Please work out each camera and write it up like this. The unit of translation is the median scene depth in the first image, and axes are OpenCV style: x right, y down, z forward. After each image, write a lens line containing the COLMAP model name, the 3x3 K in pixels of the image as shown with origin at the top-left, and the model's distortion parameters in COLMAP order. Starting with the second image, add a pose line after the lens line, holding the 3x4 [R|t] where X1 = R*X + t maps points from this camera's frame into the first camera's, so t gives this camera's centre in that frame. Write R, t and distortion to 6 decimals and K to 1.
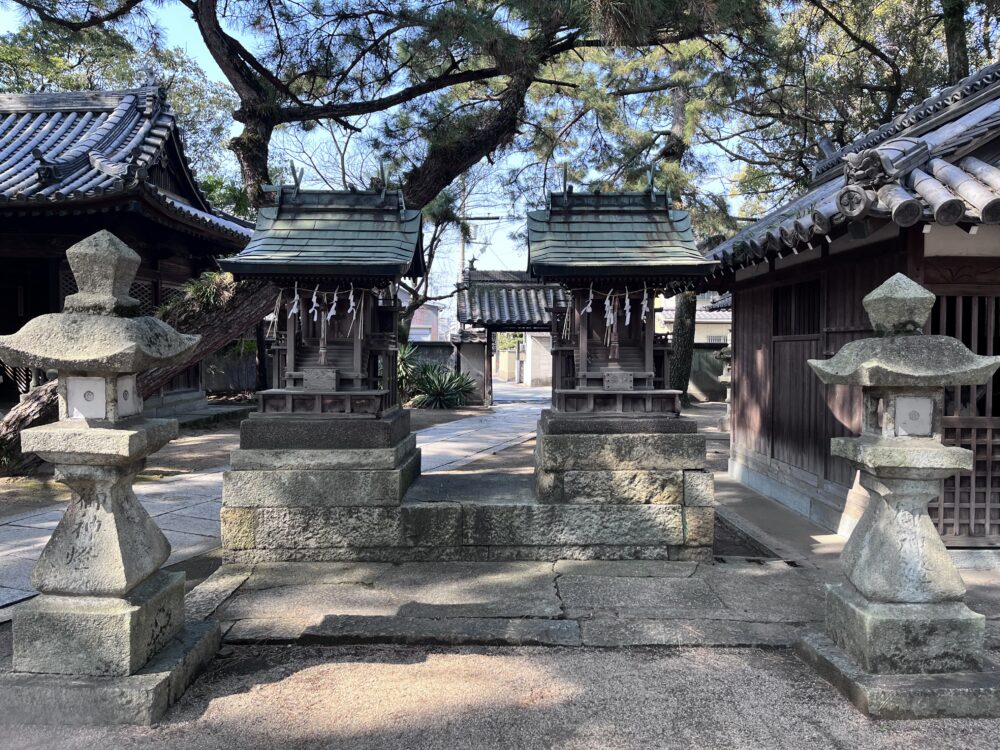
lens RADIAL K [[722.4, 0, 500.0], [0, 722.4, 375.0], [0, 0, 1]] dist [0.023592, -0.065822]
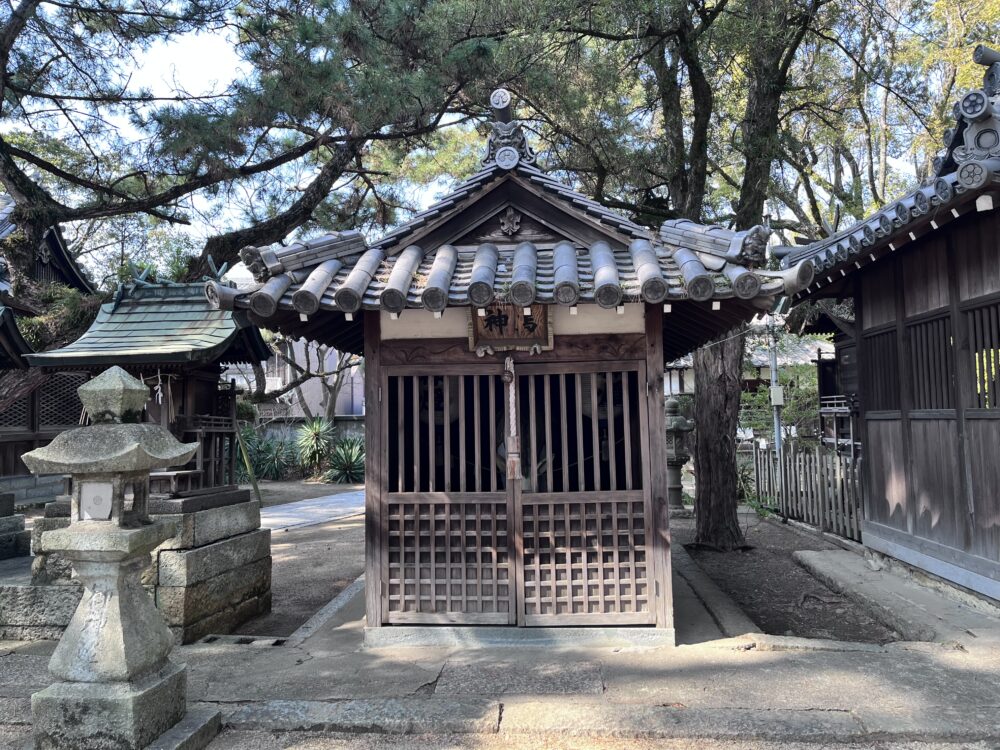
lens RADIAL K [[722.4, 0, 500.0], [0, 722.4, 375.0], [0, 0, 1]] dist [0.023592, -0.065822]
pose [[0.999373, -0.024805, -0.025275, 0.783628], [0.022239, 0.995018, -0.097182, -0.006989], [0.027559, 0.096559, 0.994946, -0.037413]]
